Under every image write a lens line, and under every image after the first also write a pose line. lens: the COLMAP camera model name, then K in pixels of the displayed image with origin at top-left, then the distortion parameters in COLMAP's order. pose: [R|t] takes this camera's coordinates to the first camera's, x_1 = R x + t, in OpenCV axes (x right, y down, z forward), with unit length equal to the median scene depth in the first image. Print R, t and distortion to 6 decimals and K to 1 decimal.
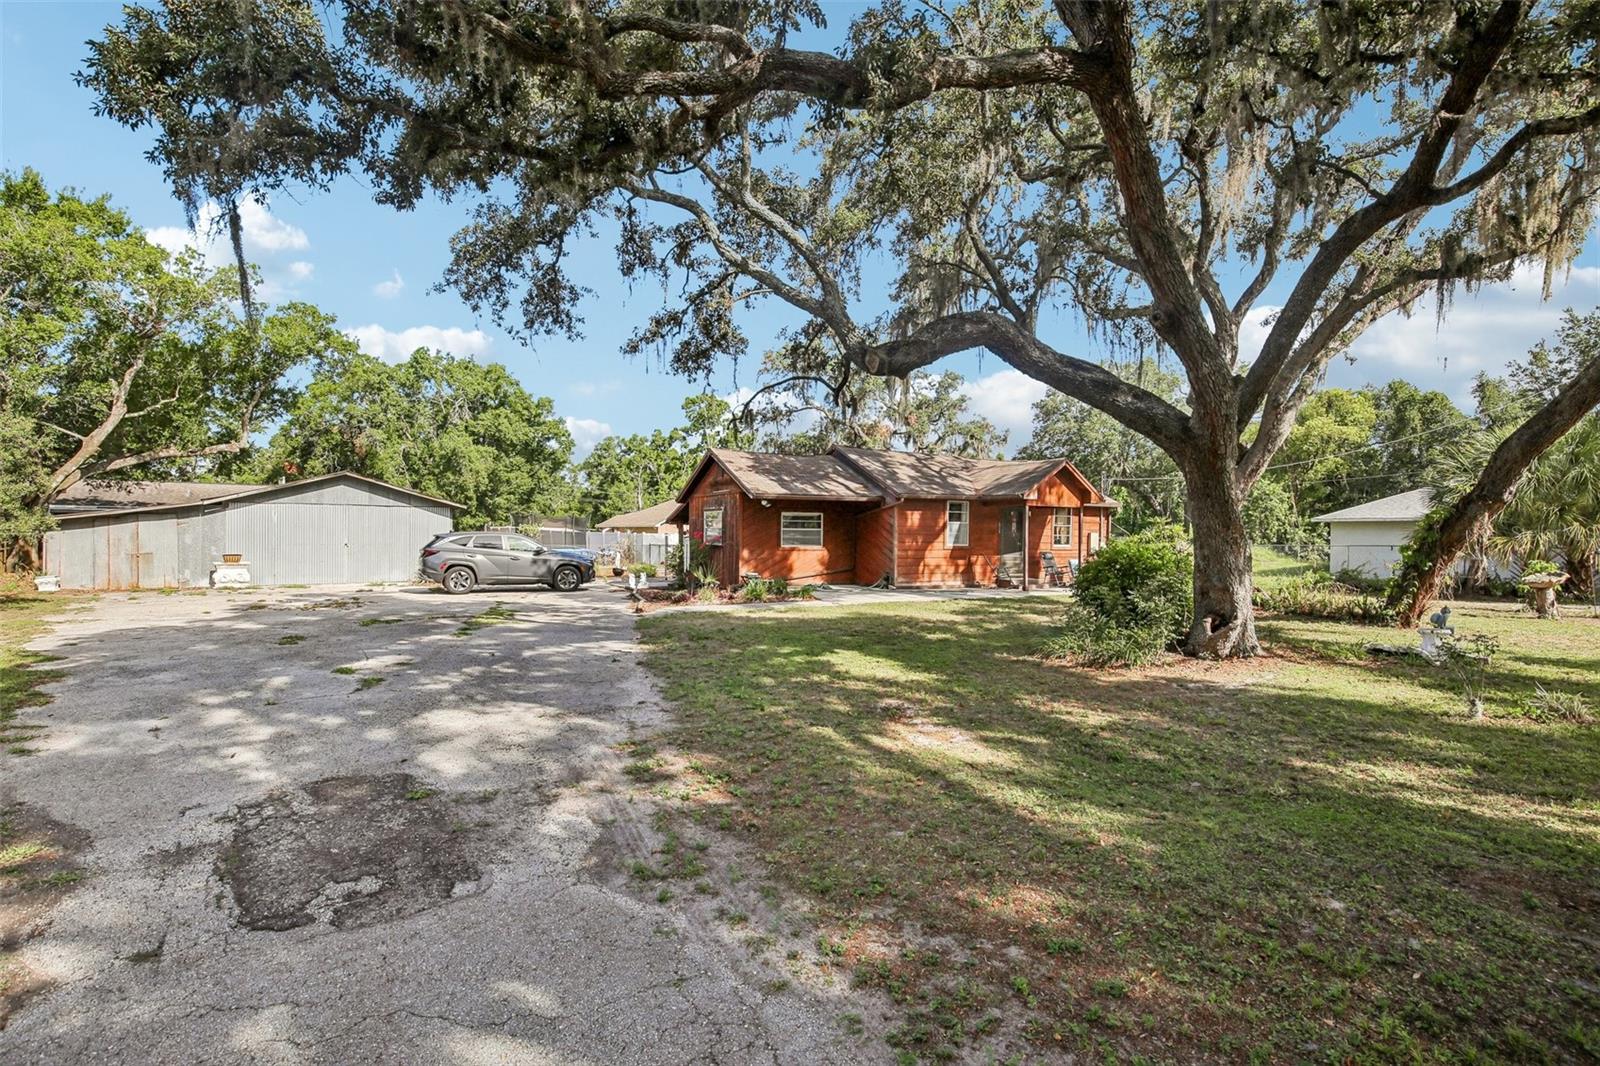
lens RADIAL K [[767.5, 0, 804.0], [0, 767.5, 533.9], [0, 0, 1]] dist [-0.025696, 0.002389]
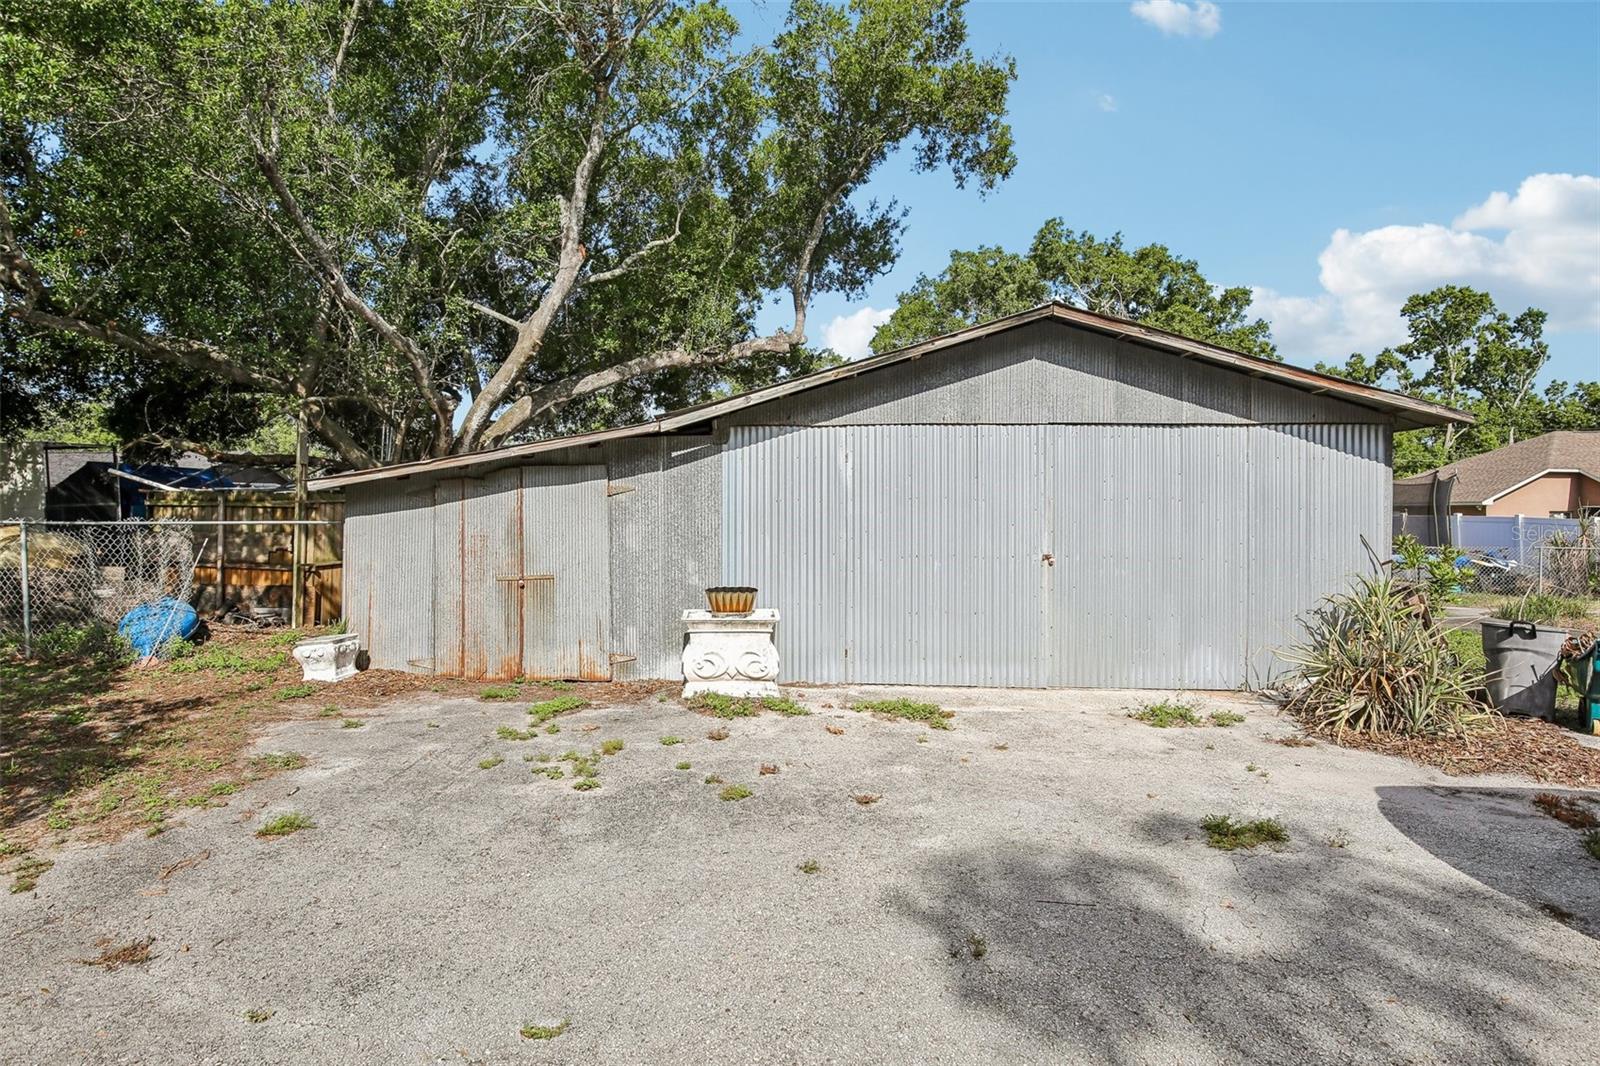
lens RADIAL K [[848.2, 0, 779.2], [0, 848.2, 504.0], [0, 0, 1]] dist [-0.019753, -0.000032]
pose [[0.765937, -0.008717, -0.642856, -0.438285], [-0.001432, 0.999882, -0.015265, -0.002173], [0.642913, 0.012613, 0.765835, 0.633422]]
